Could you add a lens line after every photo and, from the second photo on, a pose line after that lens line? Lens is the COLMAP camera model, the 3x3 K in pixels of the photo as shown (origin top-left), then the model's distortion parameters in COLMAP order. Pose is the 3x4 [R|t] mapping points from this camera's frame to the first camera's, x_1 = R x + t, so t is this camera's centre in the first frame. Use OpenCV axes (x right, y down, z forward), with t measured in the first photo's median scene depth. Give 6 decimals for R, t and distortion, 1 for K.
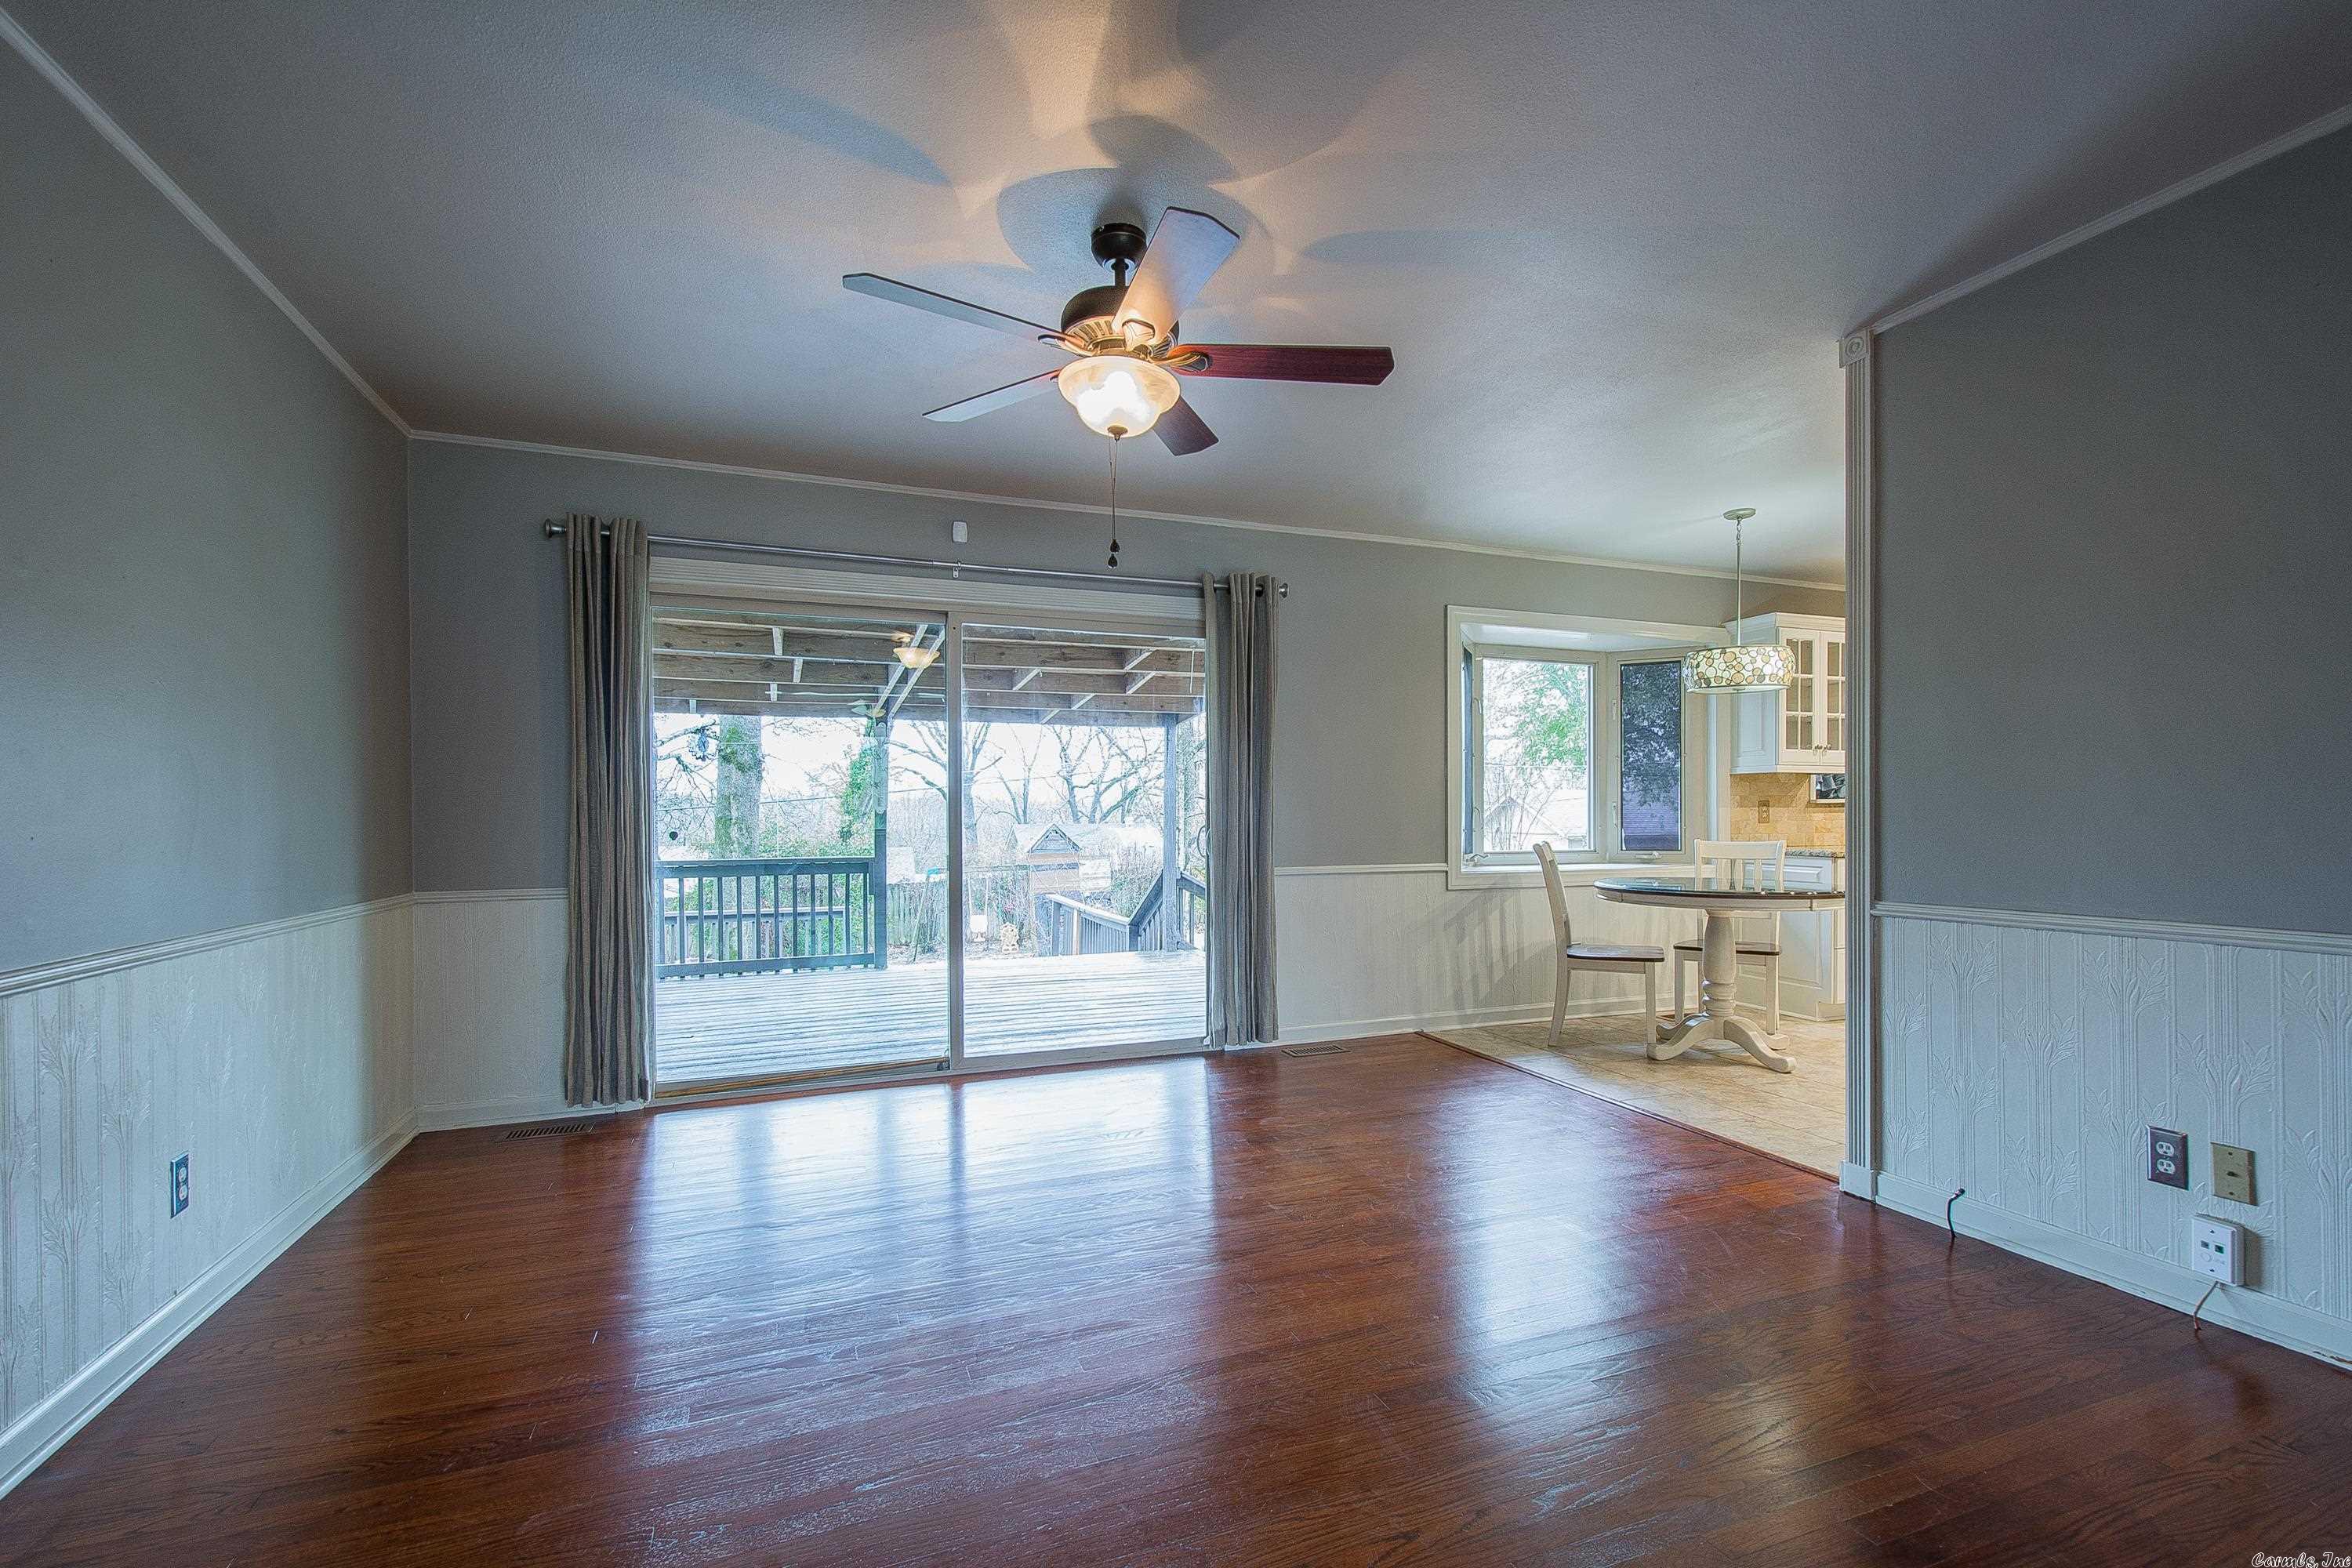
lens RADIAL K [[1043.3, 0, 1198.4], [0, 1043.3, 823.8], [0, 0, 1]] dist [0.018039, -0.008576]
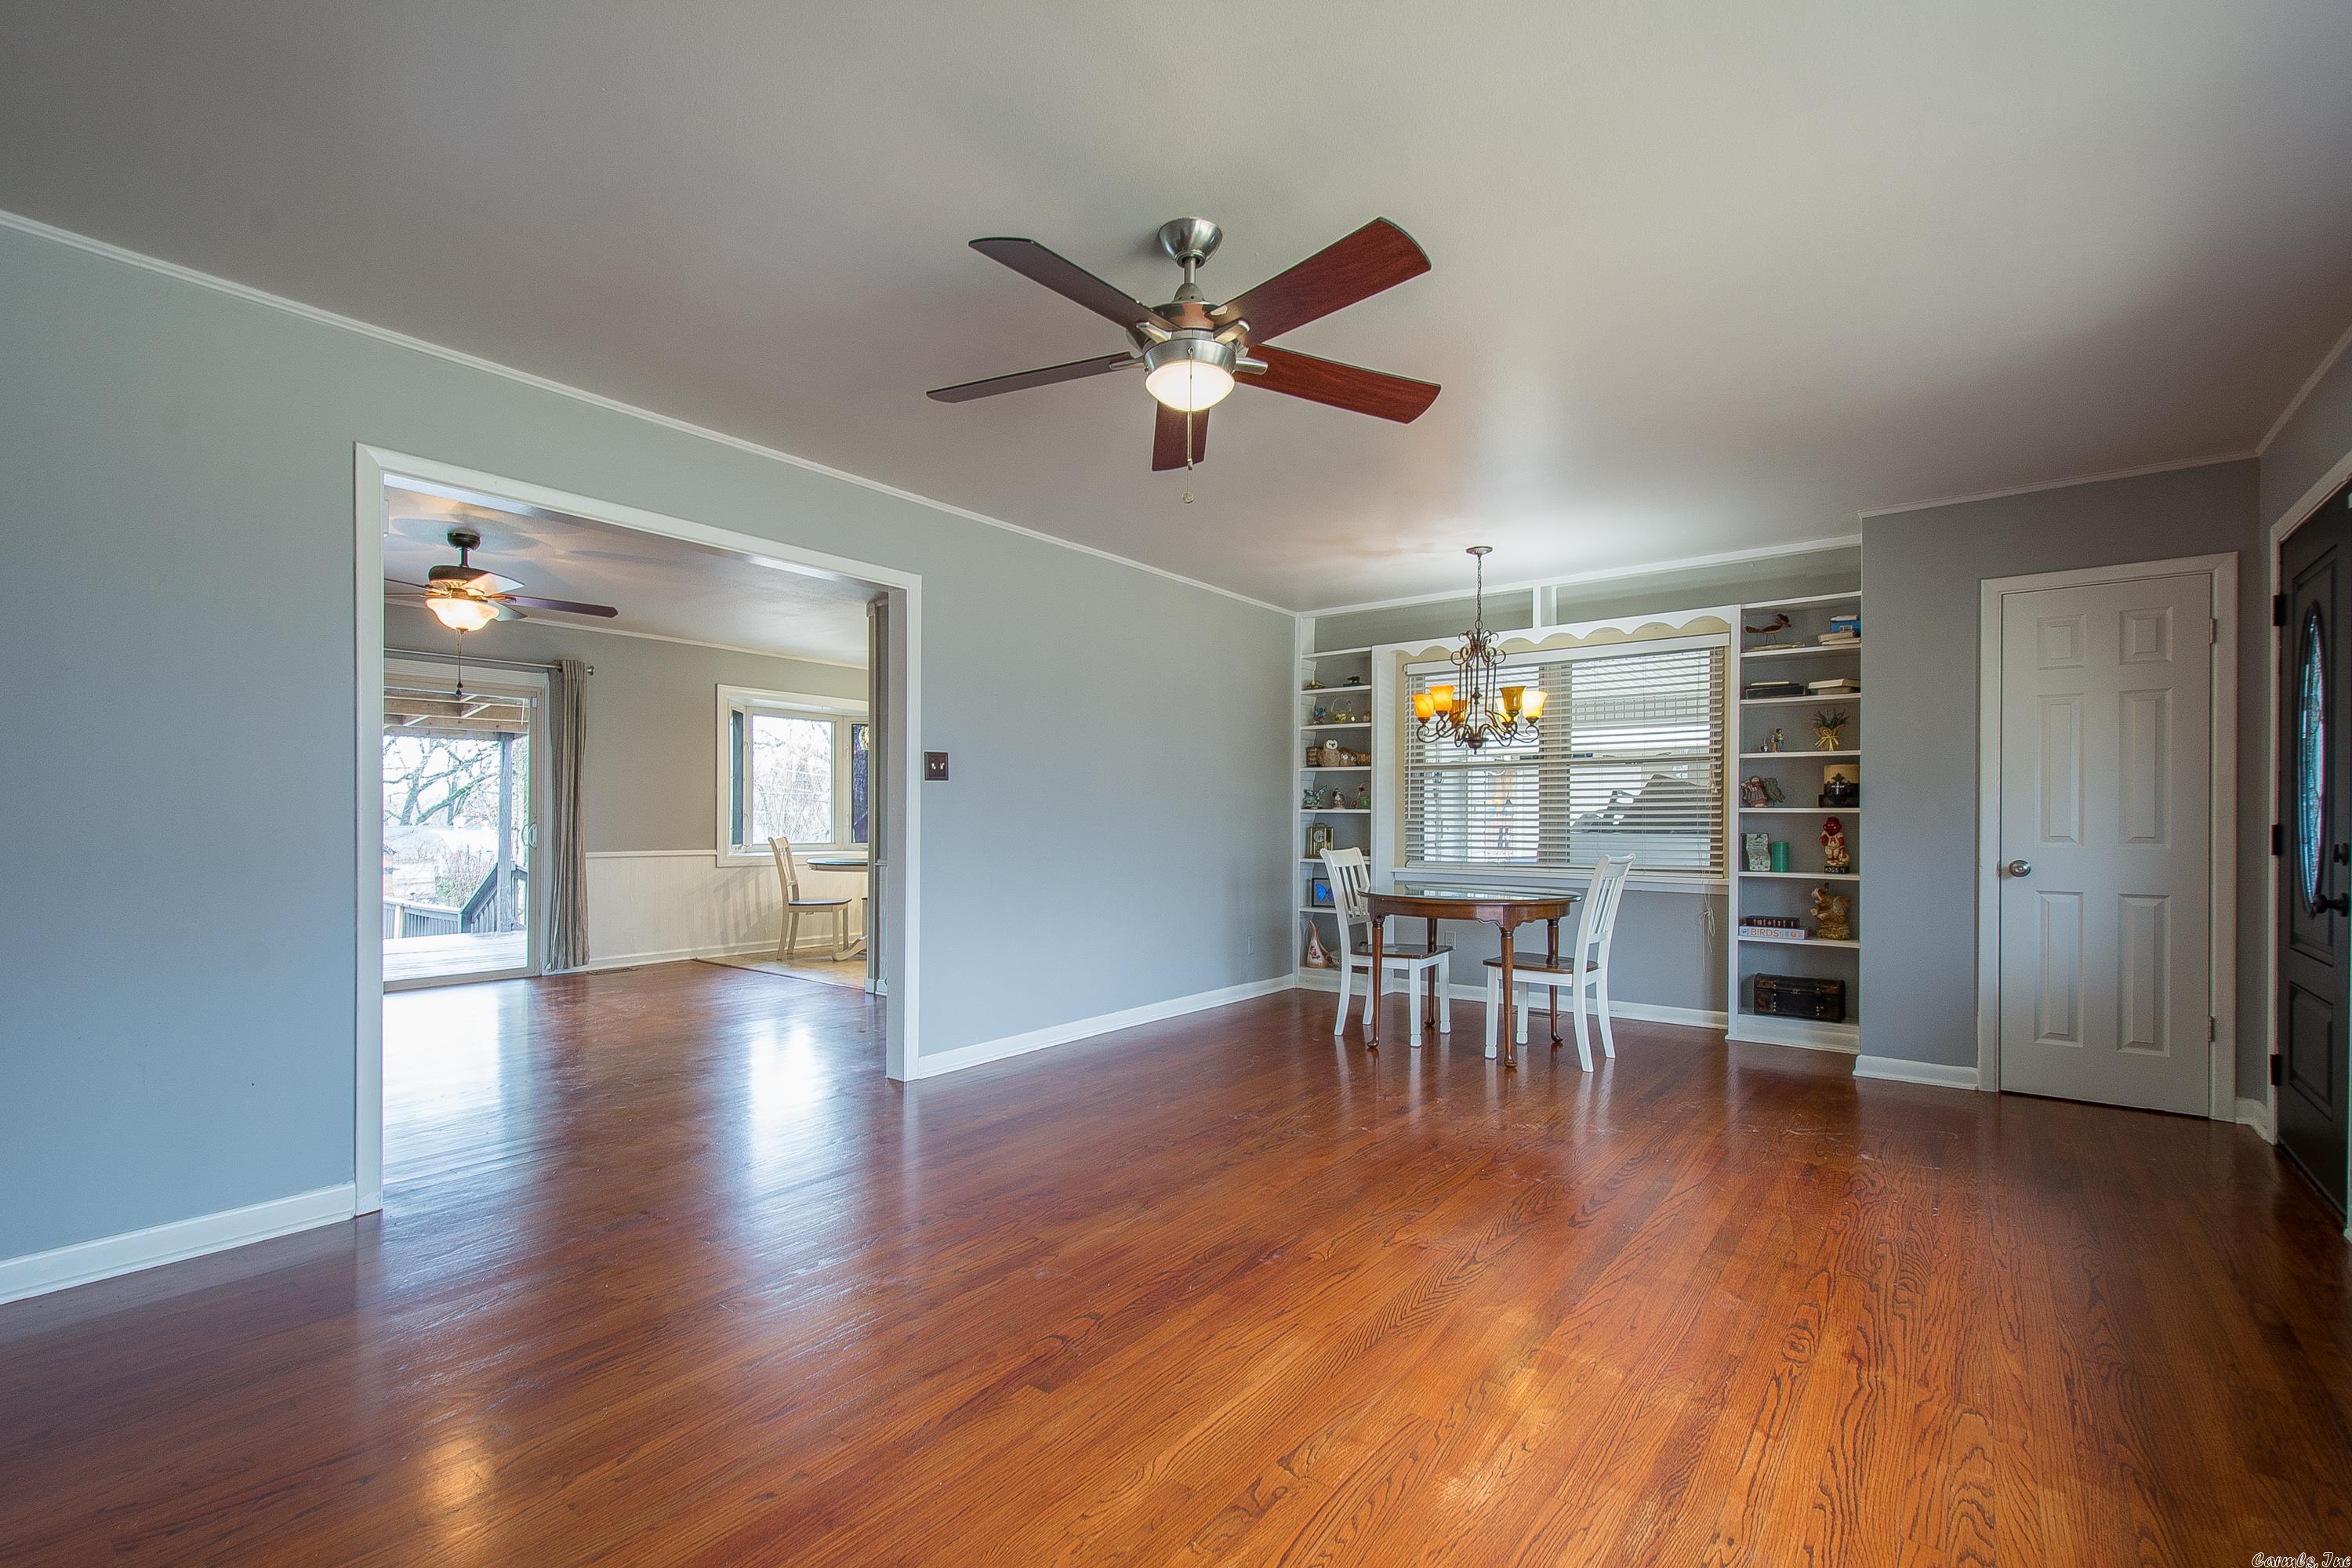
lens RADIAL K [[1043.3, 0, 1197.4], [0, 1043.3, 823.9], [0, 0, 1]] dist [0.018039, -0.008576]
pose [[0.854082, 0.006710, 0.520095, 0.043400], [-0.004474, 0.999975, -0.005553, 0.005251], [-0.520119, 0.002416, 0.854090, -0.776949]]
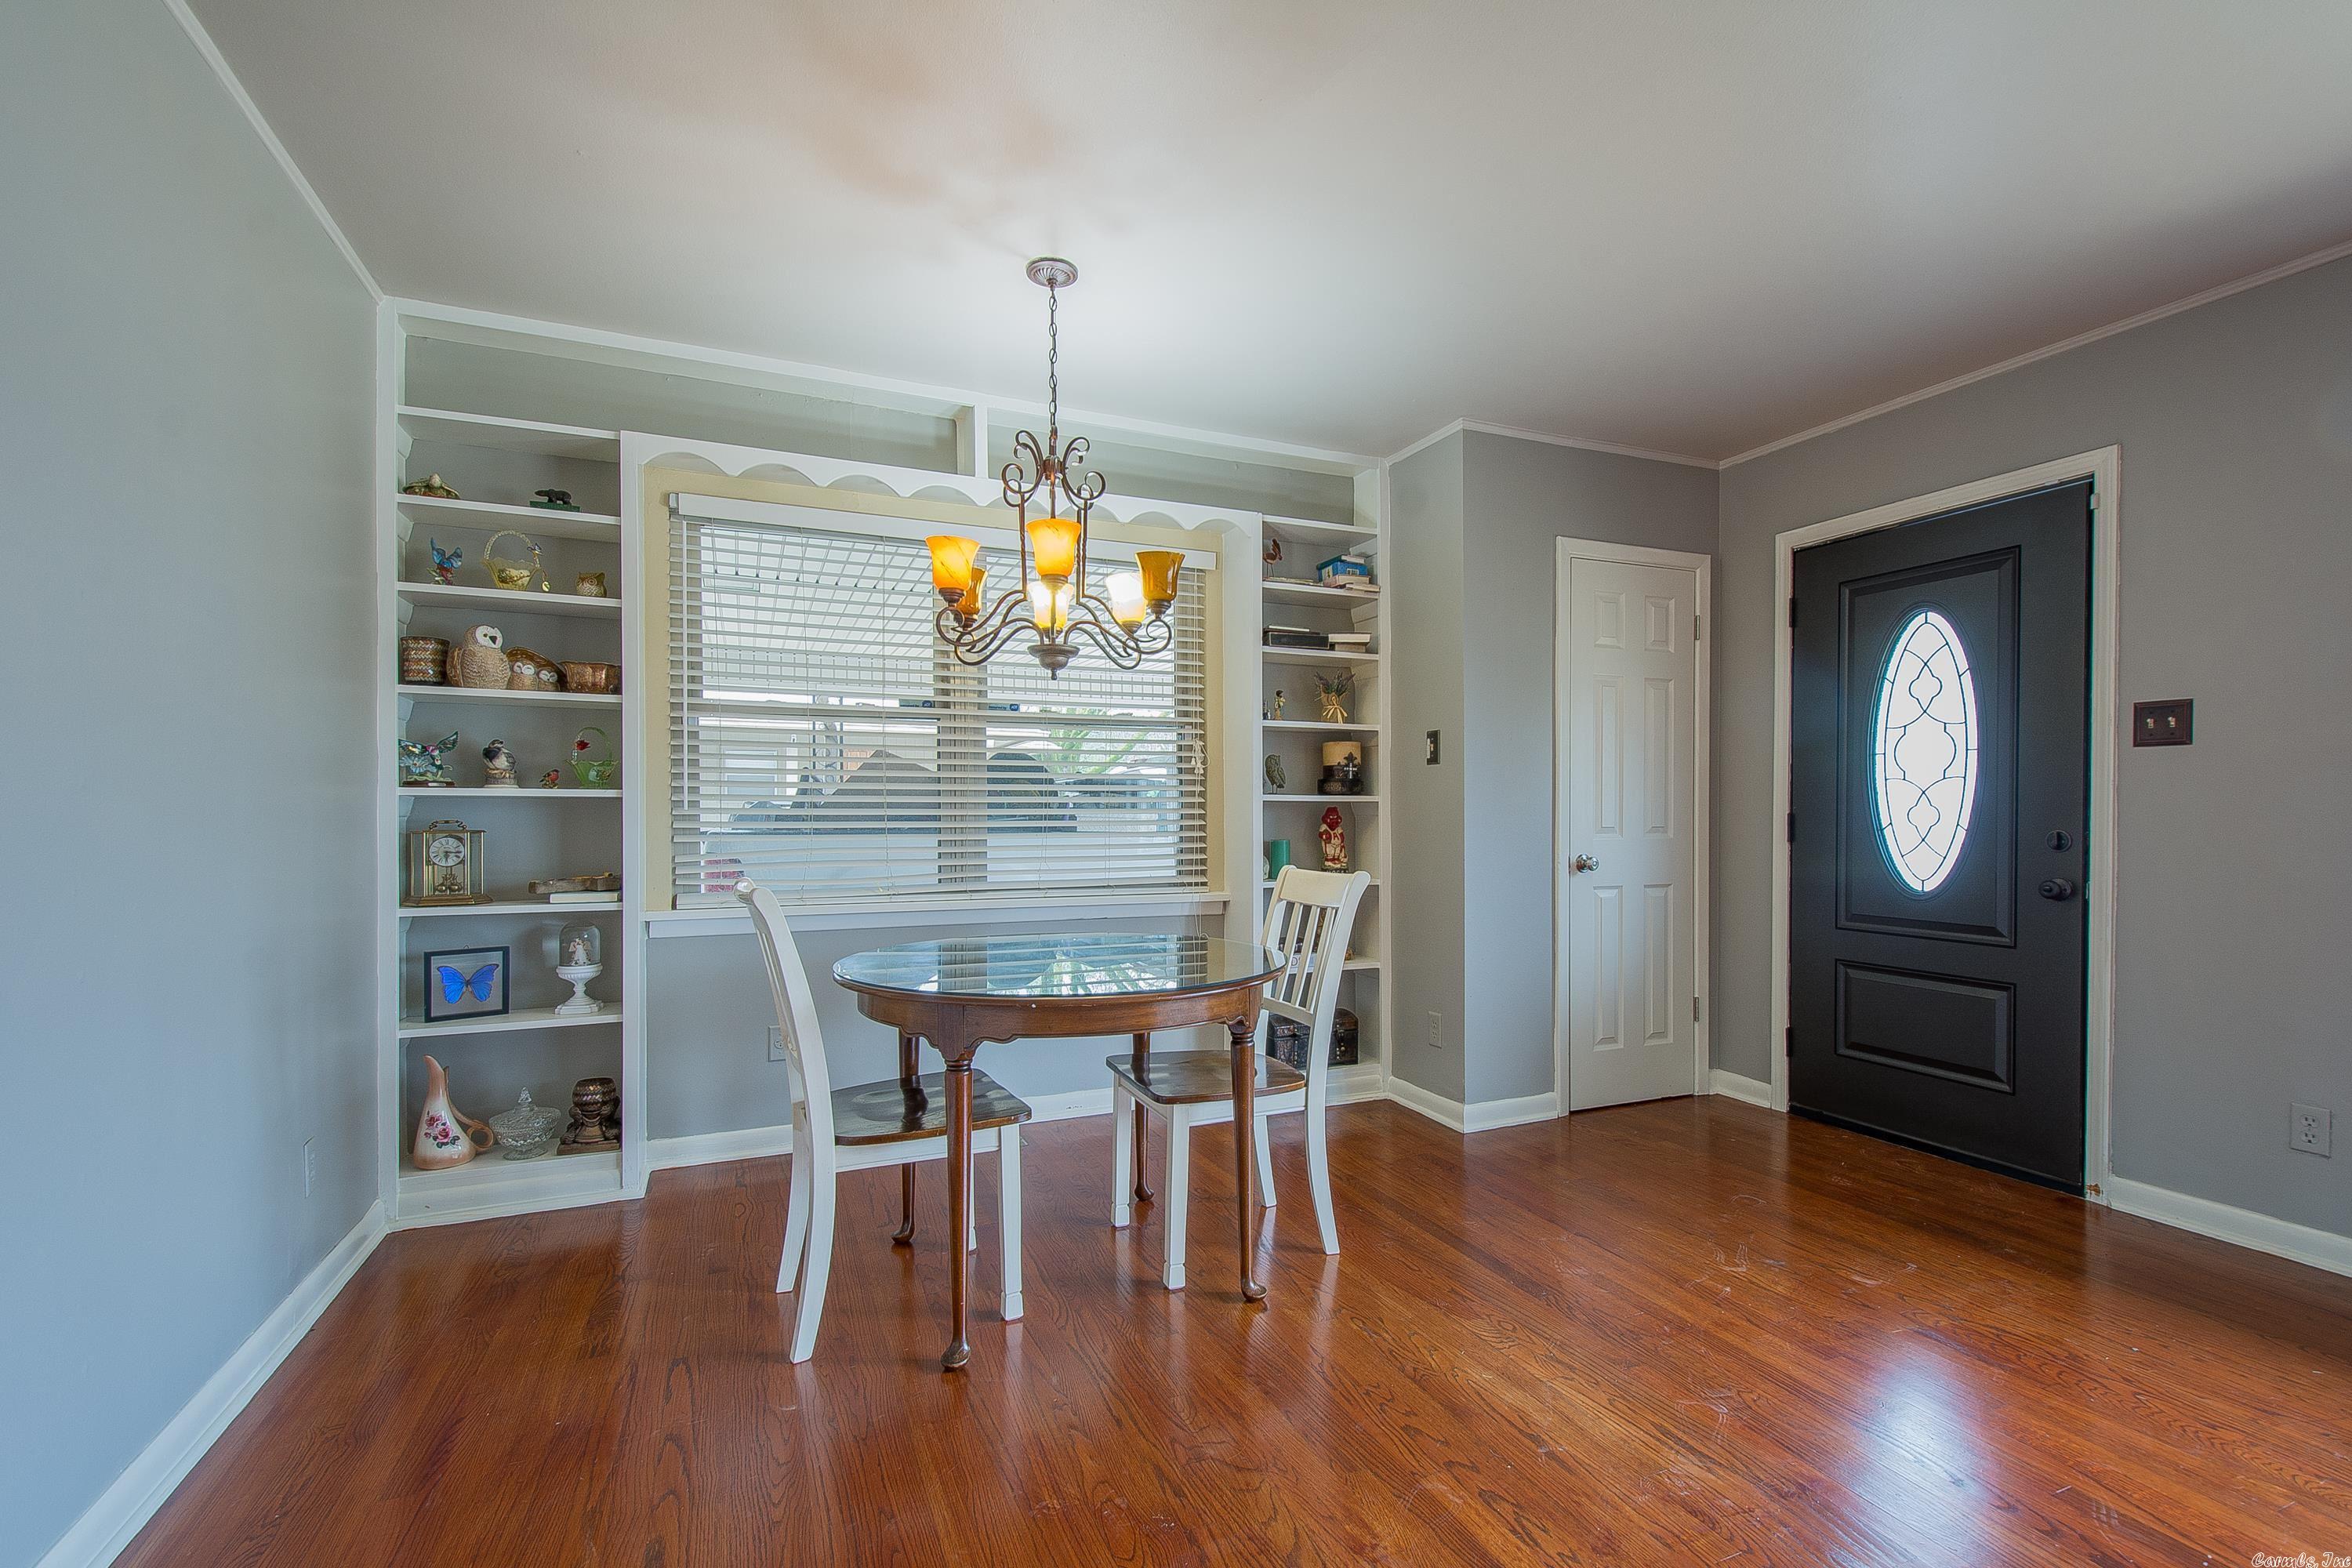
lens RADIAL K [[1043.3, 0, 1196.6], [0, 1043.3, 821.3], [0, 0, 1]] dist [0.018039, -0.008576]
pose [[-0.035011, -0.001408, 0.999386, 0.310438], [0.008762, 0.999960, 0.001716, -0.001239], [-0.999349, 0.008817, -0.034997, -0.049504]]
